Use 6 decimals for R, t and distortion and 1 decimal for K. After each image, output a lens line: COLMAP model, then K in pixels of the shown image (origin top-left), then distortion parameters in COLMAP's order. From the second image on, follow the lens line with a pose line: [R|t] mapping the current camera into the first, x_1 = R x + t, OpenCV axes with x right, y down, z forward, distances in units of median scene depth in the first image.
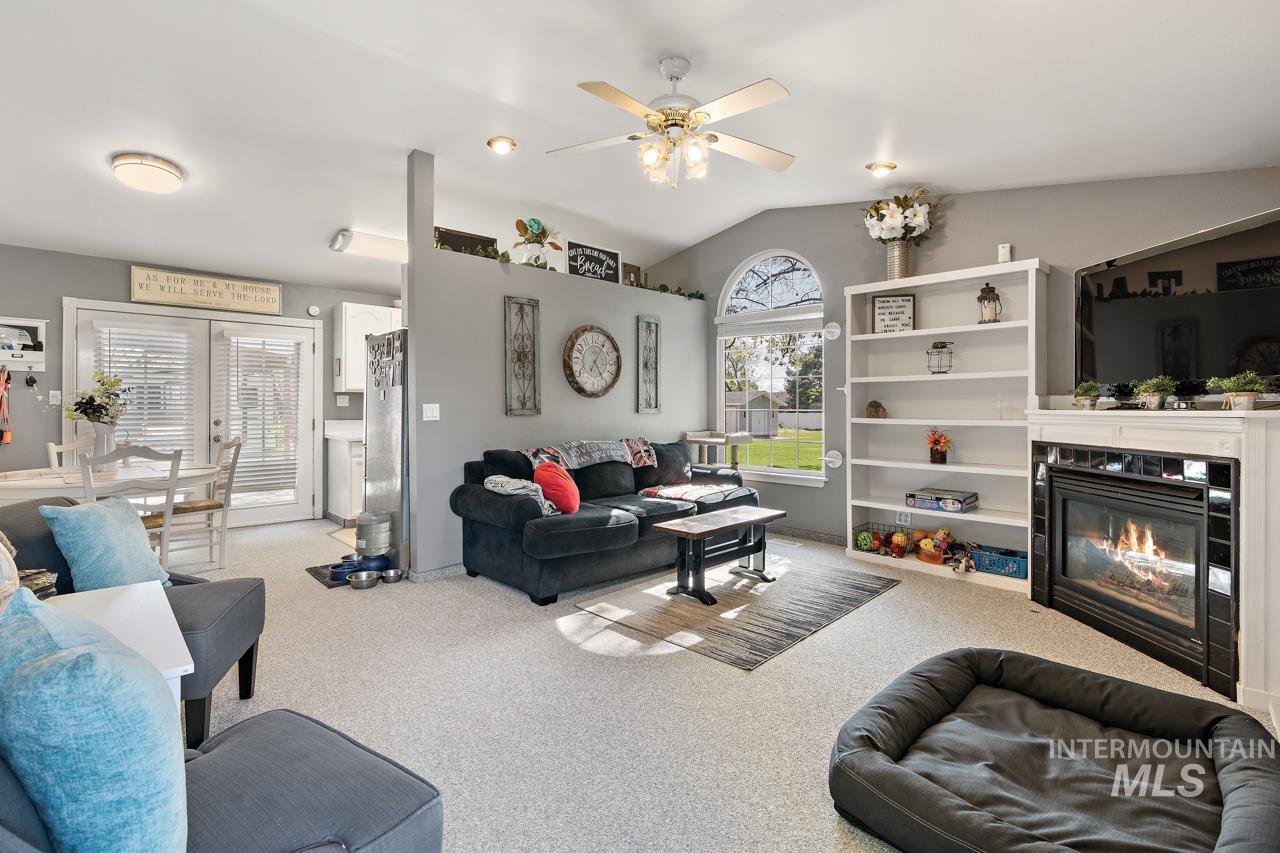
lens RADIAL K [[579.1, 0, 636.7], [0, 579.1, 426.9], [0, 0, 1]] dist [-0.002909, -0.000681]
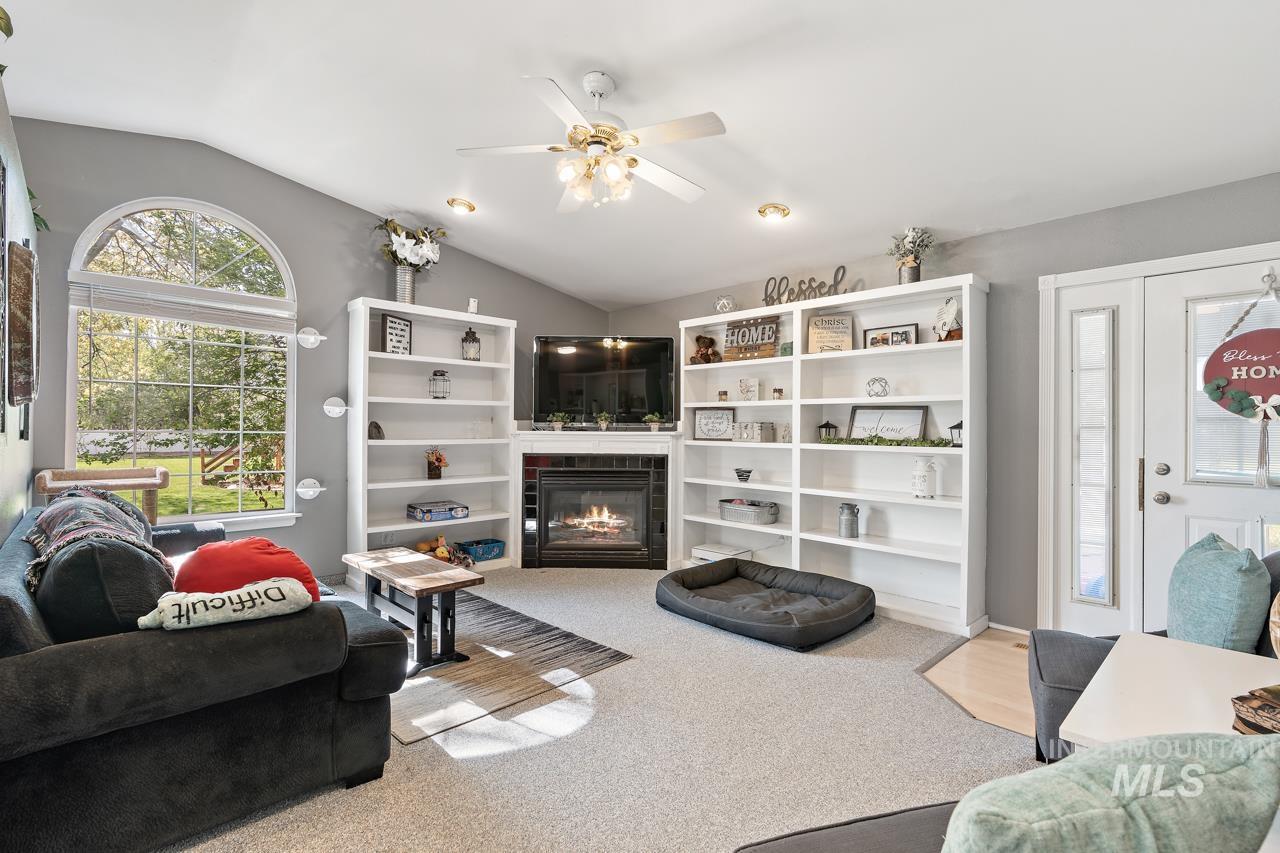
lens RADIAL K [[587.2, 0, 639.0], [0, 587.2, 441.3], [0, 0, 1]] dist [-0.001339, -0.000185]
pose [[-0.001920, -0.022295, 0.999750, -0.769142], [0.025917, 0.999415, 0.022337, -0.030775], [-0.999662, 0.025954, -0.001341, 0.767403]]
